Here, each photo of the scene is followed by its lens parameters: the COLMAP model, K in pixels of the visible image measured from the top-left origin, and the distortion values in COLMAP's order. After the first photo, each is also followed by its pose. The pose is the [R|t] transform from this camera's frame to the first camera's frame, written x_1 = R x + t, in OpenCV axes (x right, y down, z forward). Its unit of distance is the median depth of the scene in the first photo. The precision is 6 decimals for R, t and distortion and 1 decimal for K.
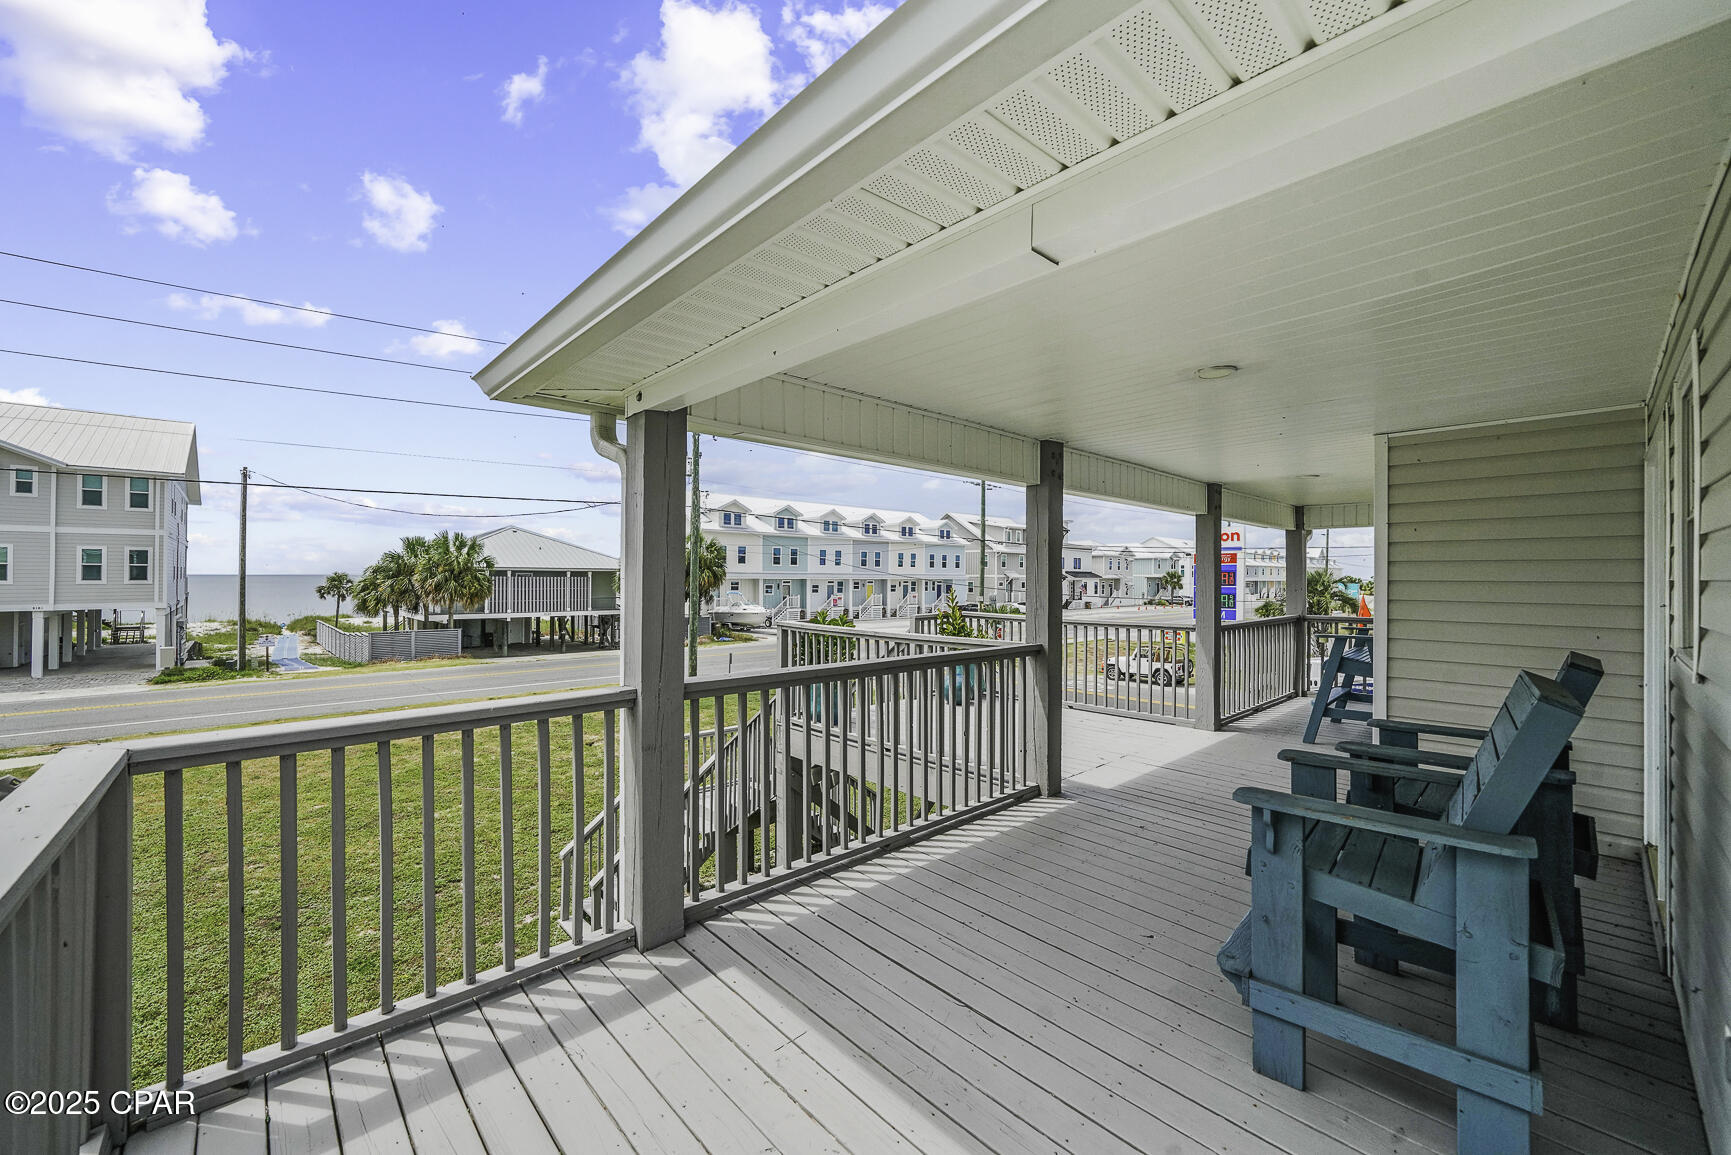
lens RADIAL K [[655.4, 0, 863.6], [0, 655.4, 582.2], [0, 0, 1]] dist [0.001484, 0.000443]
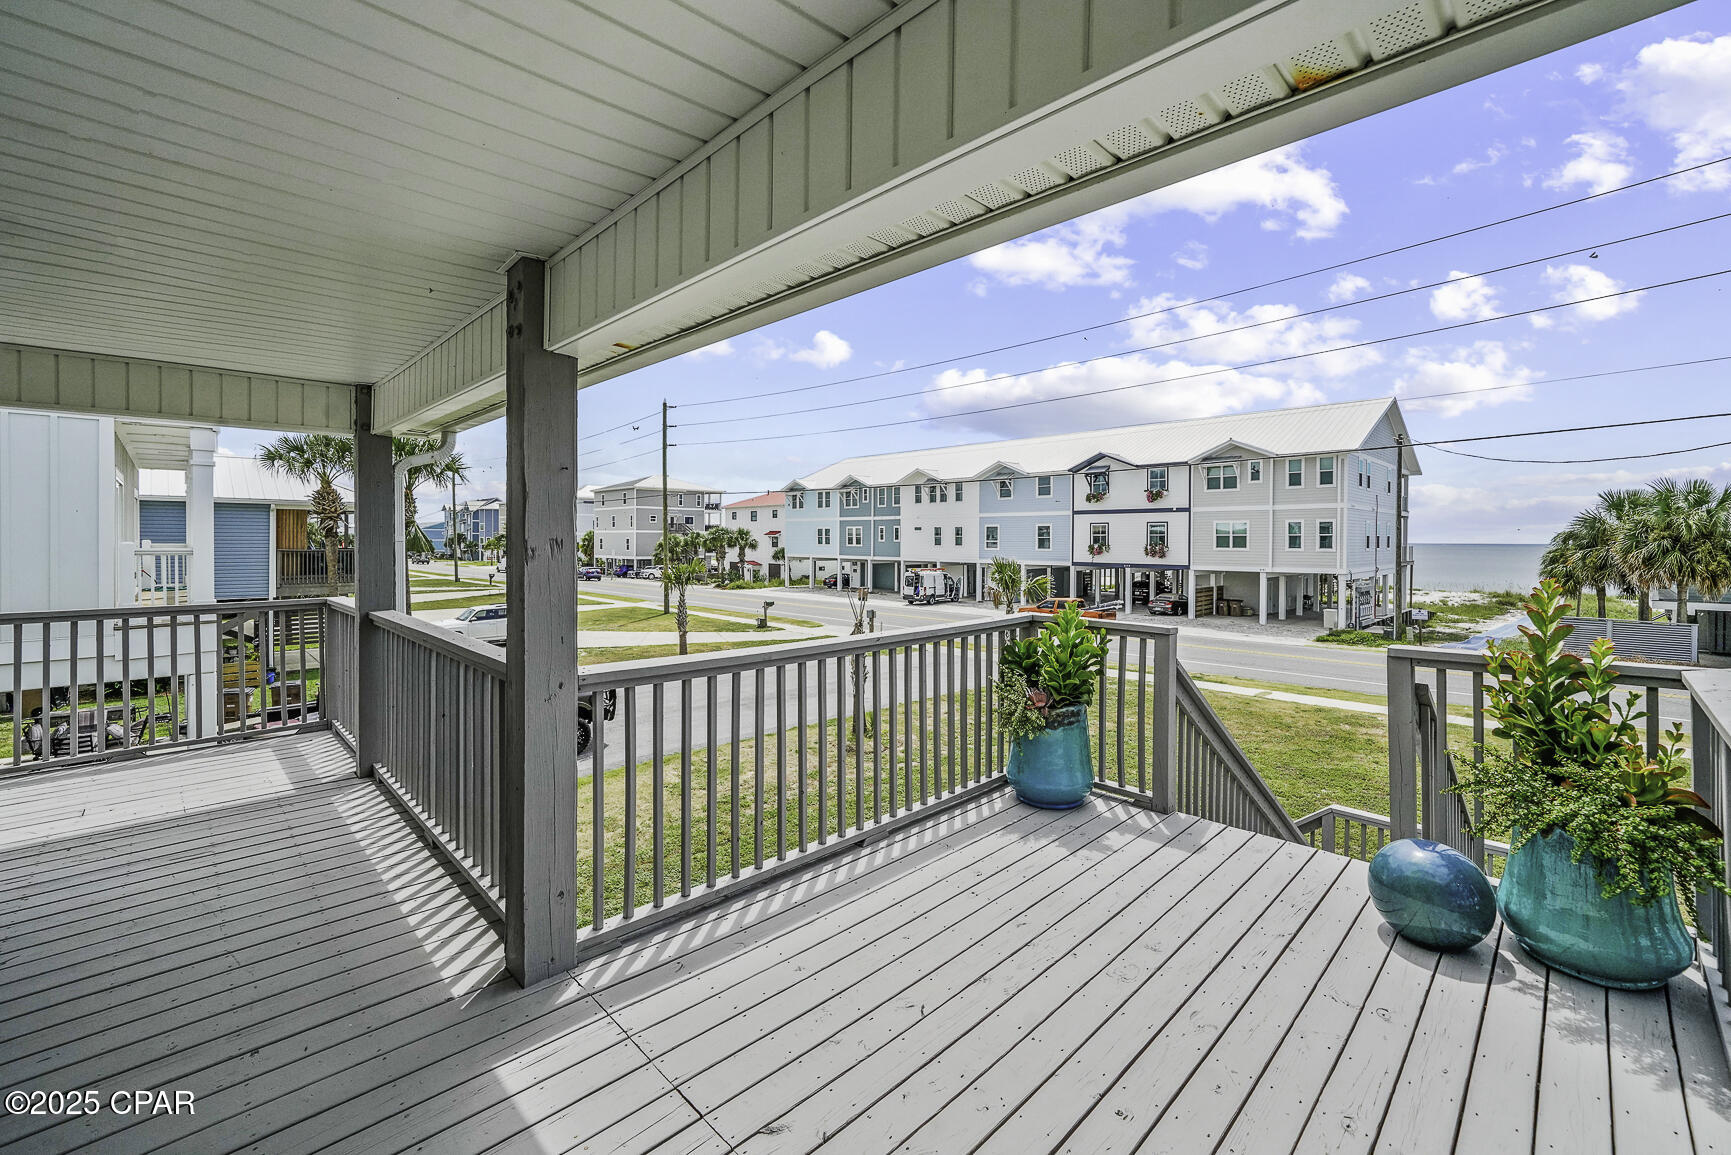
lens RADIAL K [[722.7, 0, 865.5], [0, 722.7, 548.5], [0, 0, 1]] dist [0.002023, 0.000544]
pose [[0.031469, 0.006285, -0.999485, 0.089832], [-0.010654, 0.999926, 0.005953, -0.001614], [0.999448, 0.010462, 0.031533, 0.130603]]
